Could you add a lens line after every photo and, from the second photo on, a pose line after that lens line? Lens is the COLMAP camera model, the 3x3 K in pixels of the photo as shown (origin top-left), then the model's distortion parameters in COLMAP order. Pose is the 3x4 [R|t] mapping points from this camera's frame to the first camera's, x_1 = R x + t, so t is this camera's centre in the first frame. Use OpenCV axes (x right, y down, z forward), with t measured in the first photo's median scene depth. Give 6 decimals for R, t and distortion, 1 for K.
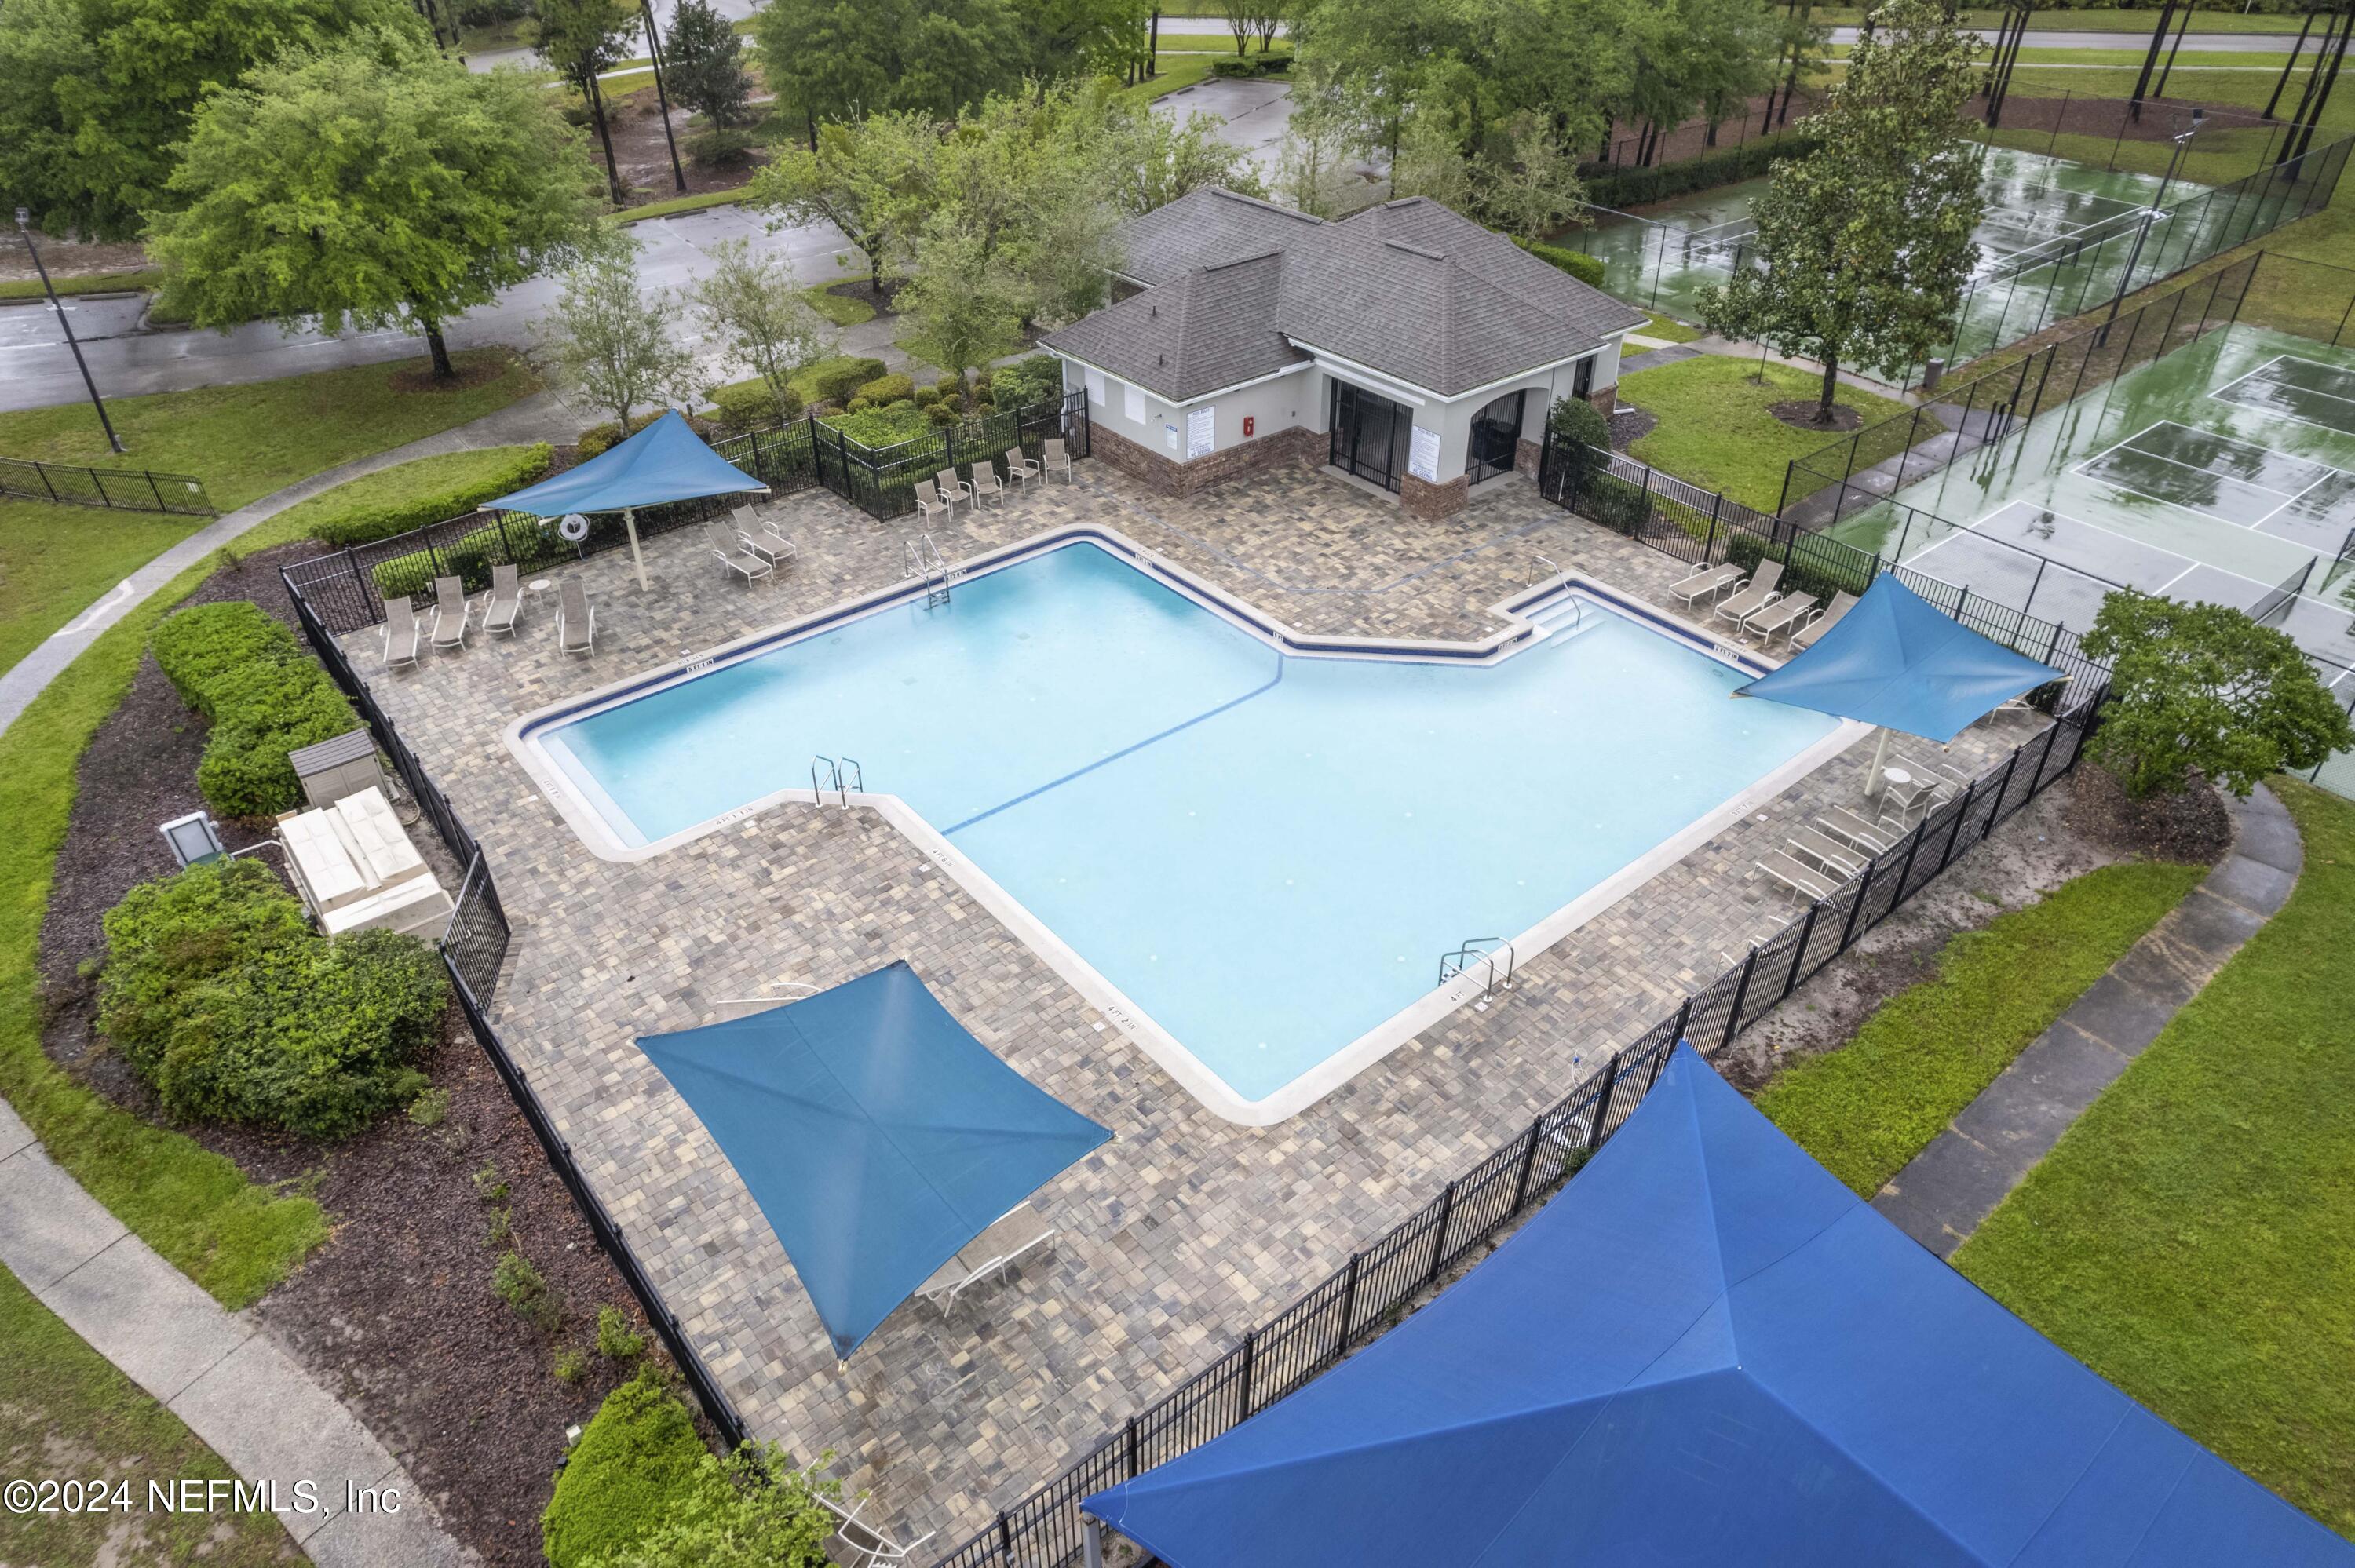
lens RADIAL K [[1514.7, 0, 1177.5], [0, 1514.7, 784.0], [0, 0, 1]] dist [-0.052310, 0.044993]
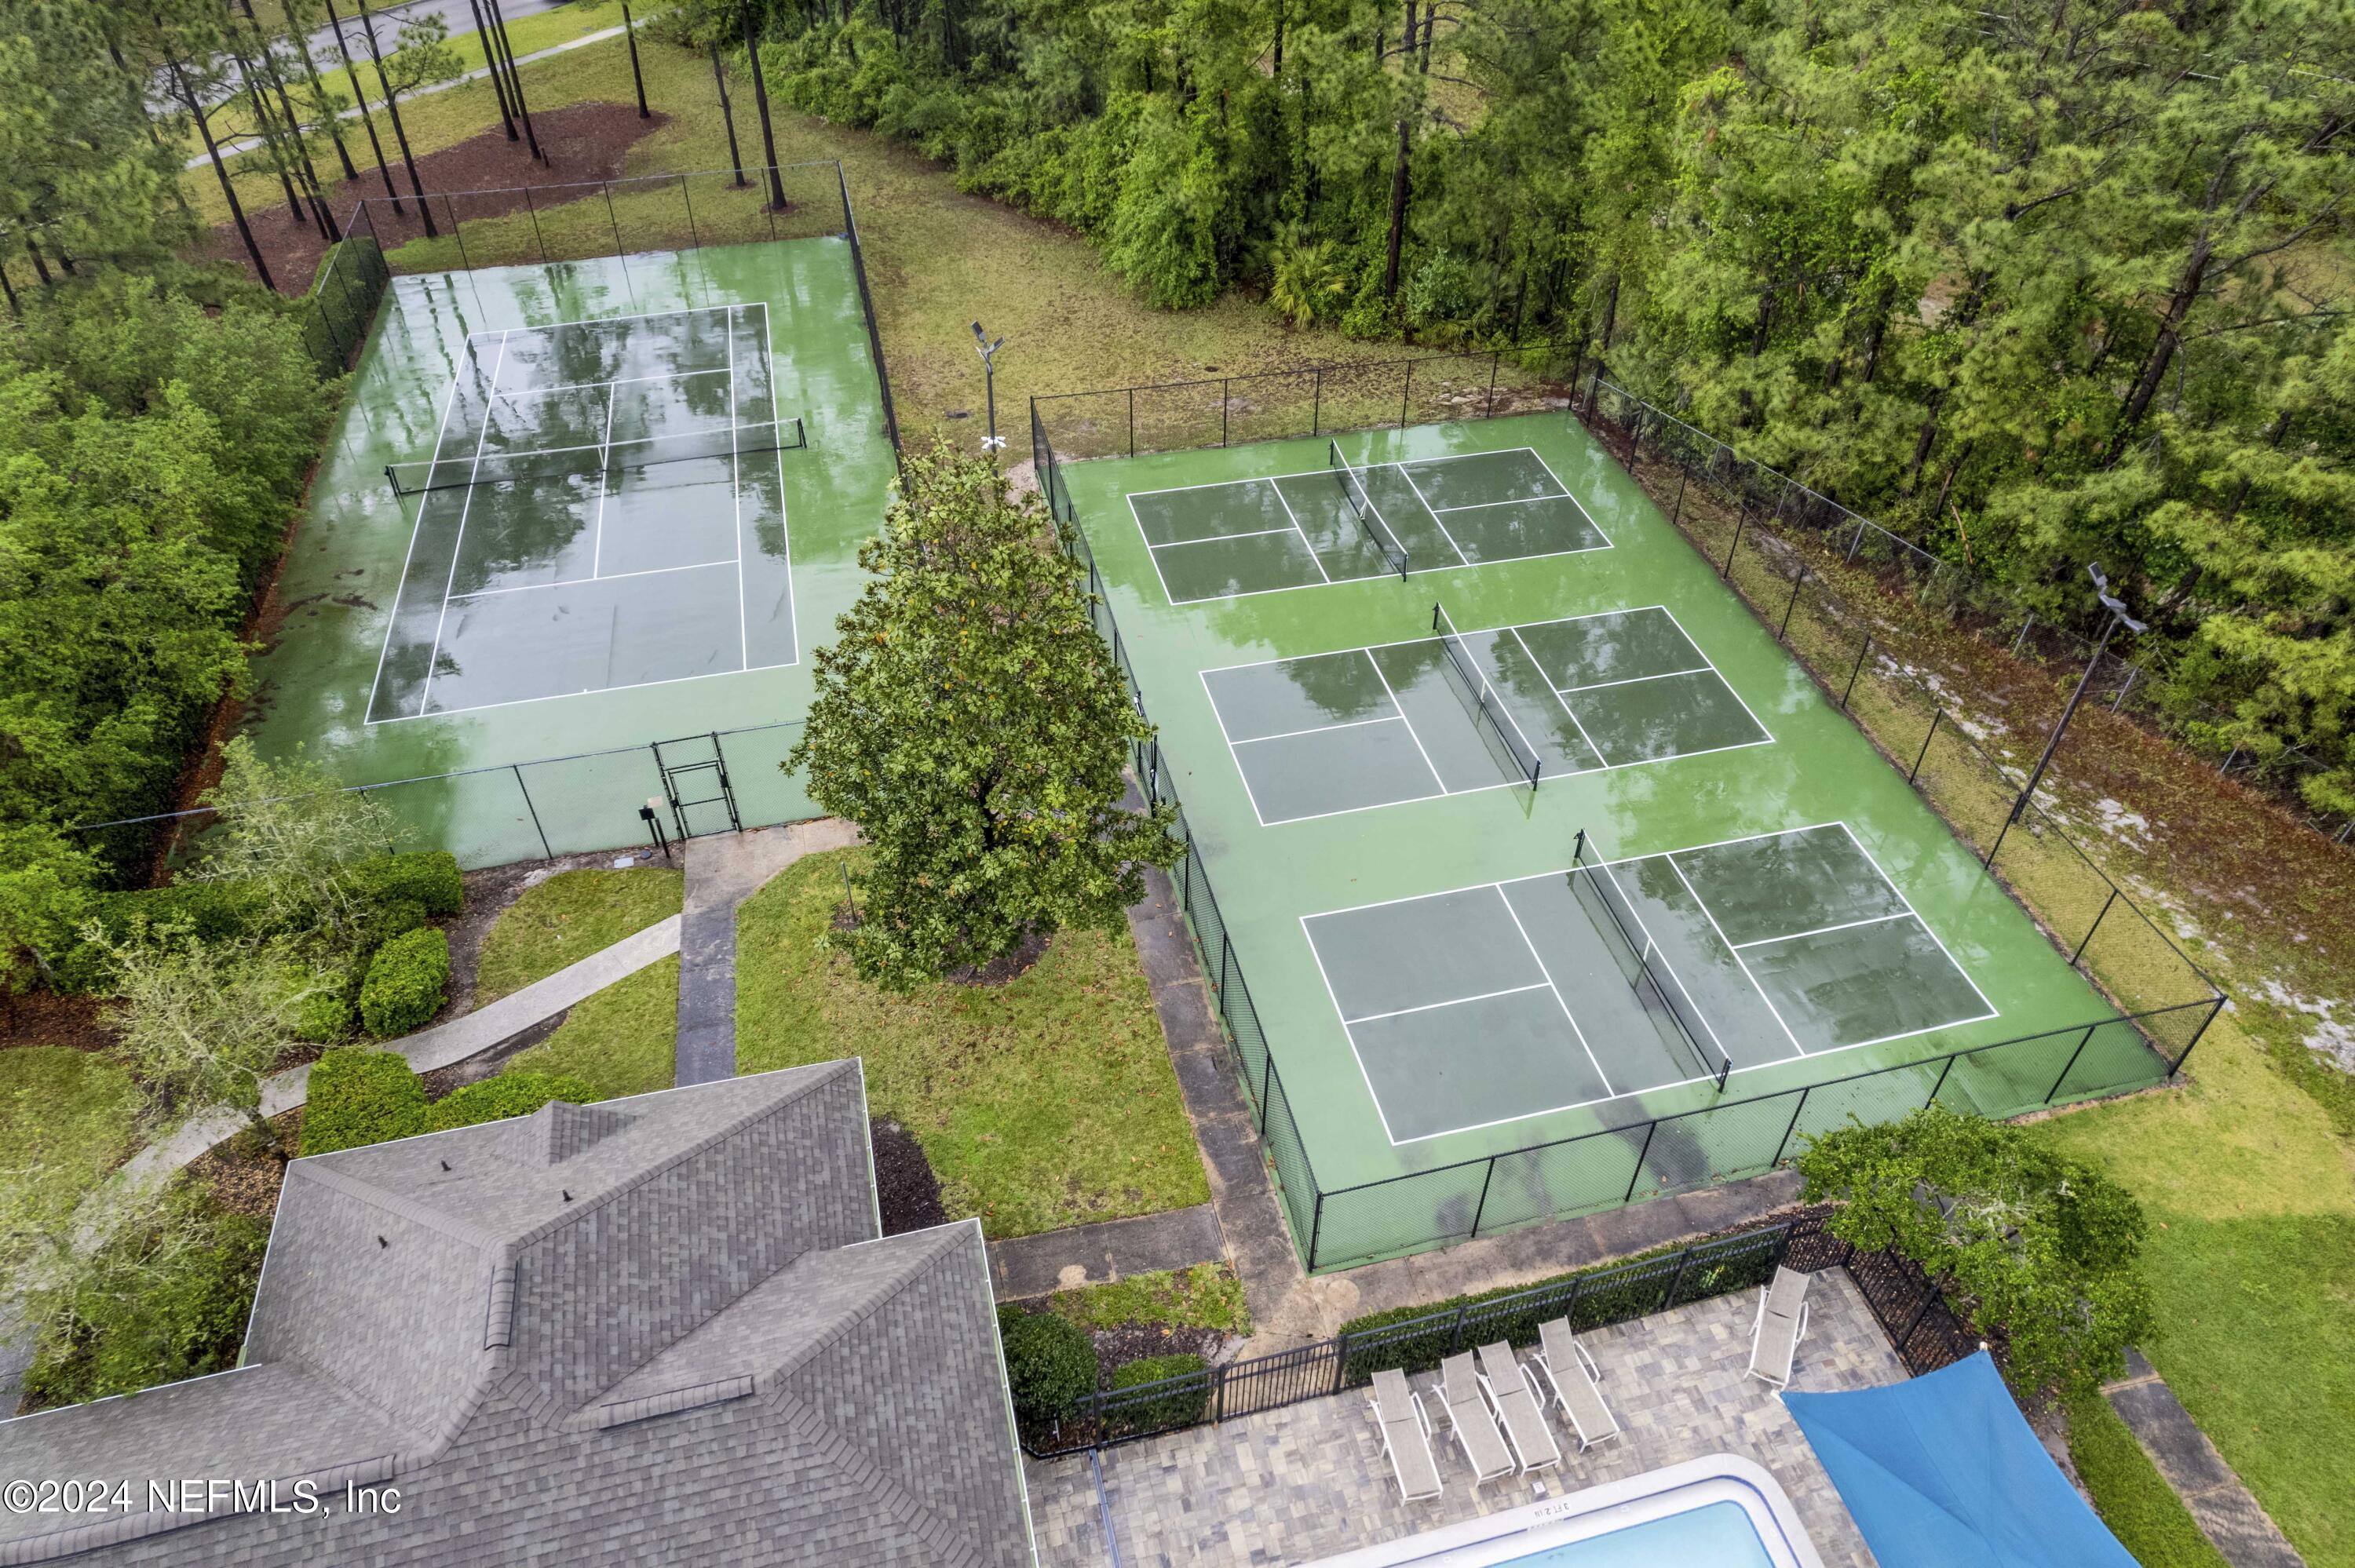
lens RADIAL K [[1514.7, 0, 1177.5], [0, 1514.7, 784.0], [0, 0, 1]] dist [-0.052310, 0.044993]
pose [[0.430377, -0.602417, 0.672213, 0.015701], [0.519777, 0.774246, 0.361074, -0.623547], [-0.737975, 0.194003, 0.646340, 0.523515]]
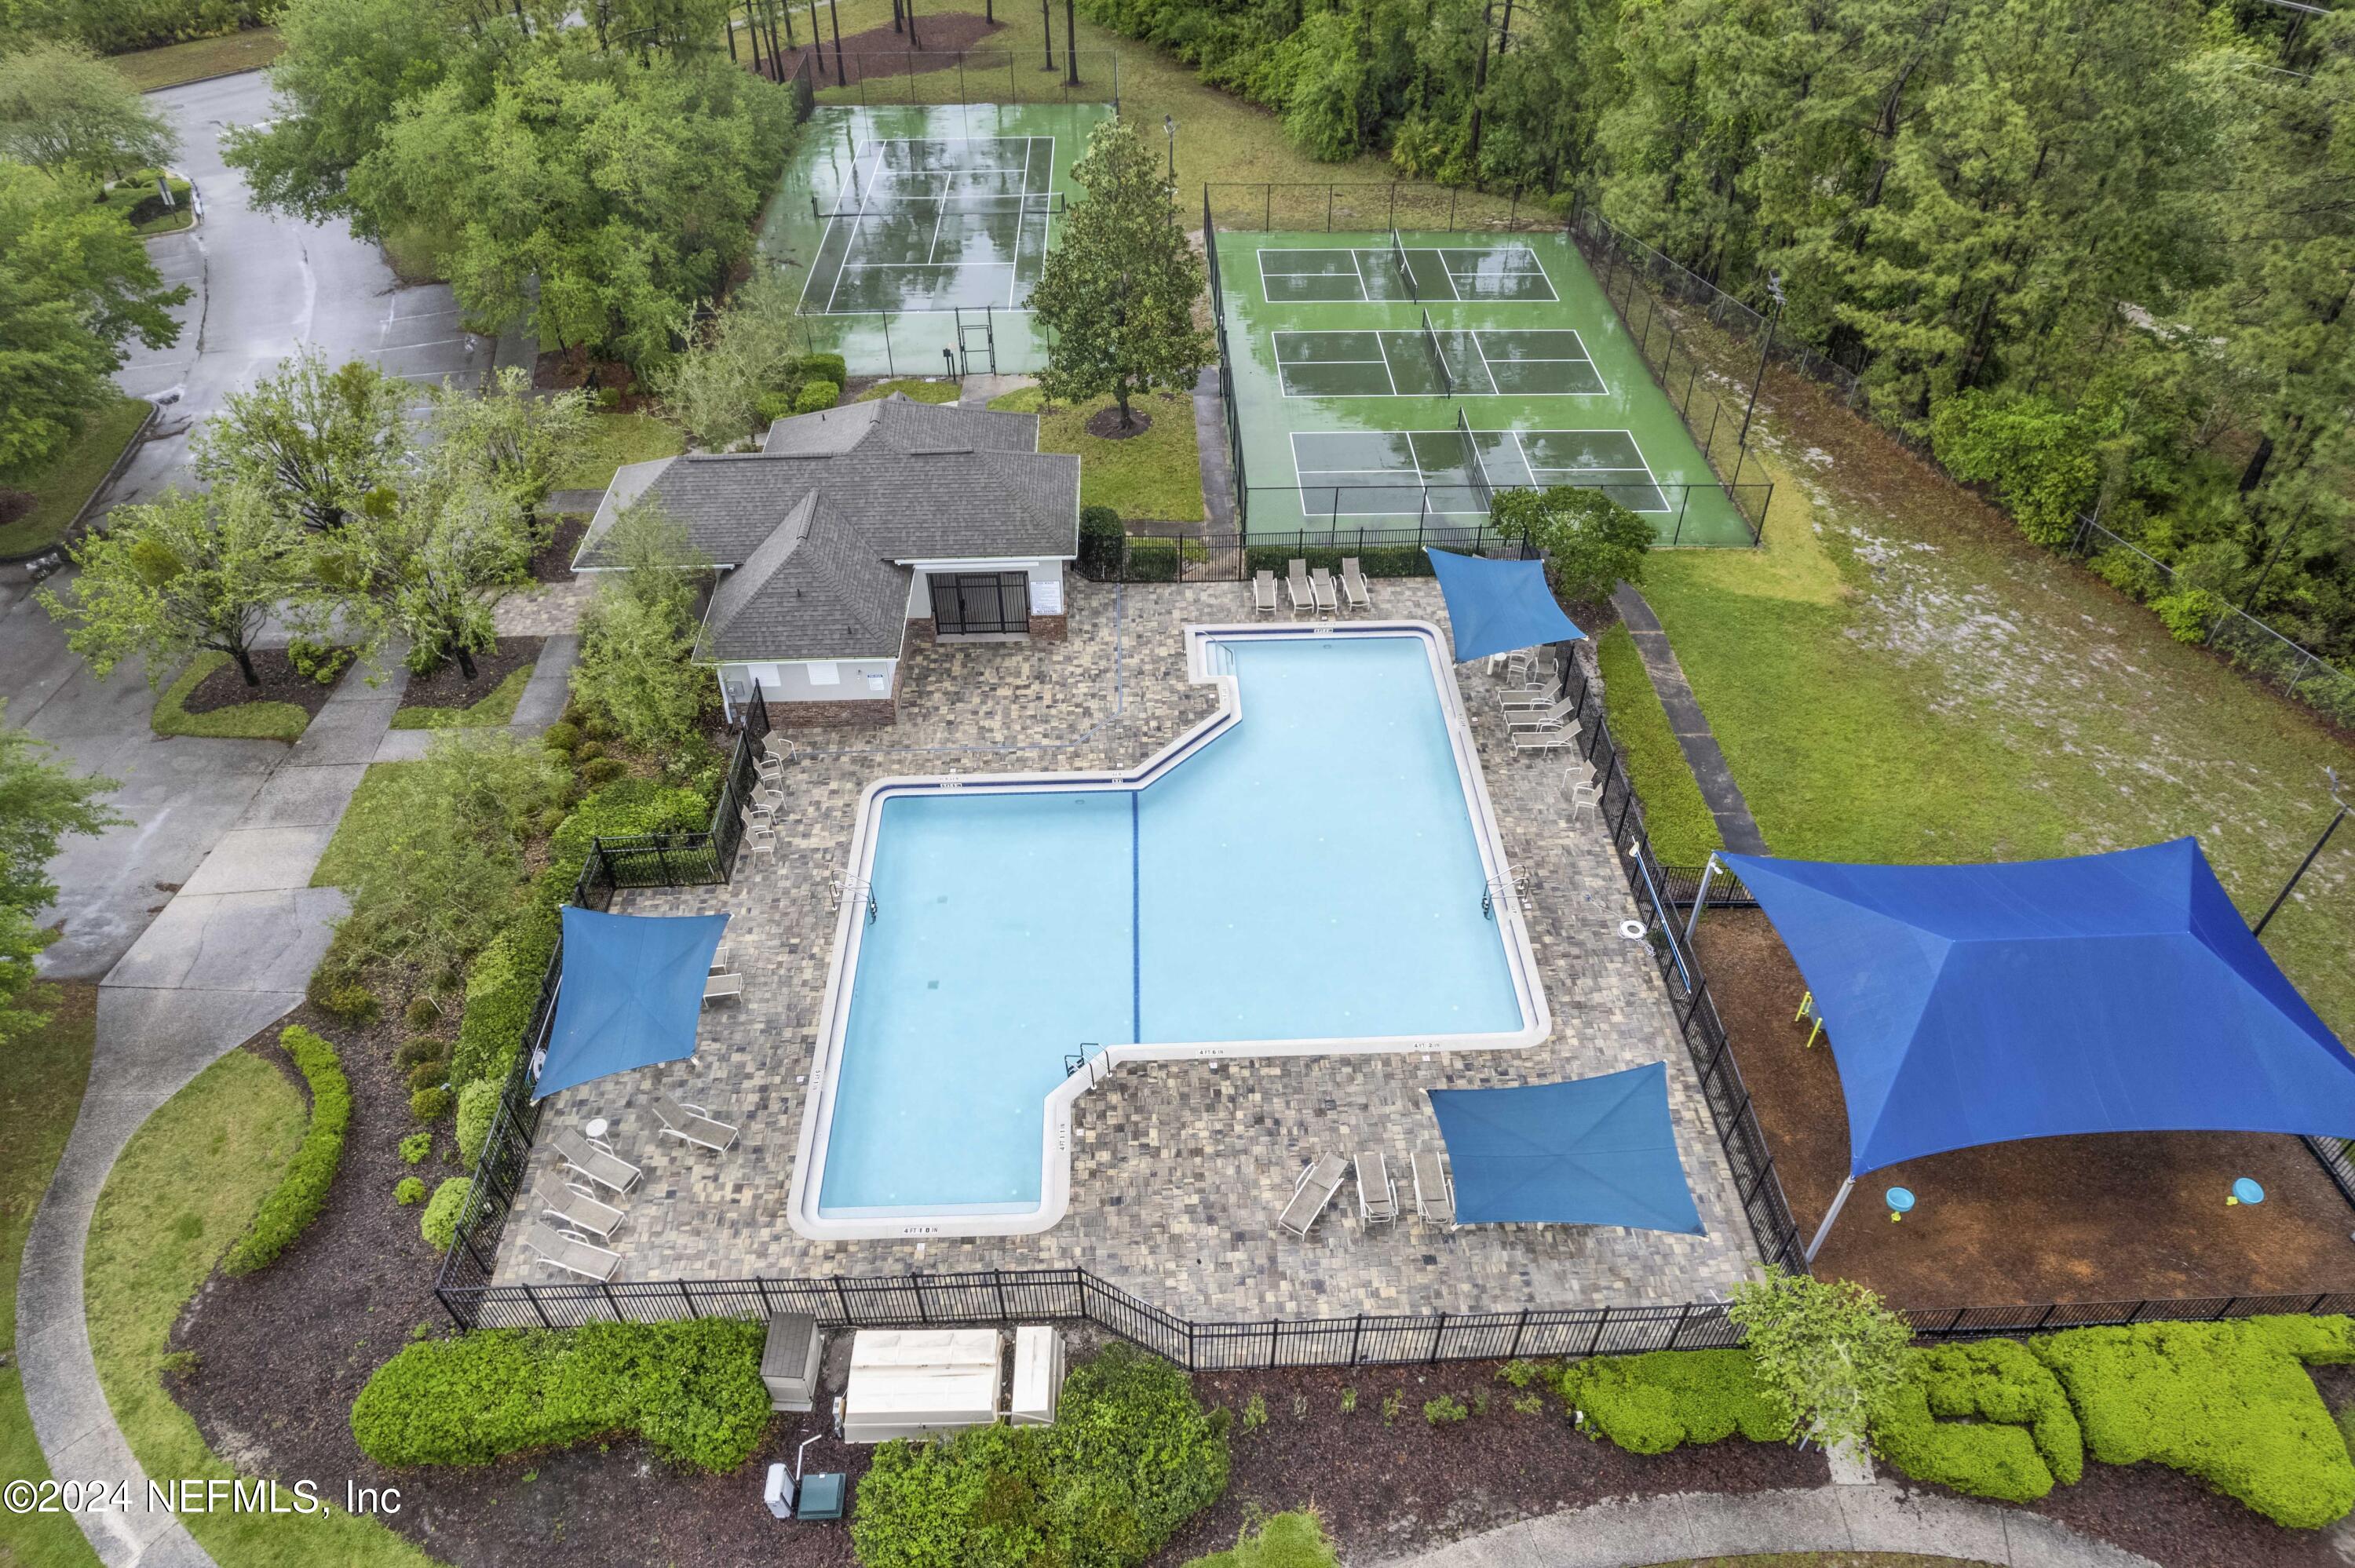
lens RADIAL K [[1514.7, 0, 1177.5], [0, 1514.7, 784.0], [0, 0, 1]] dist [-0.052310, 0.044993]
pose [[0.604647, -0.530754, 0.593887, -0.612883], [0.461028, 0.841241, 0.282431, -0.396467], [-0.649503, 0.103027, 0.753346, -0.020327]]
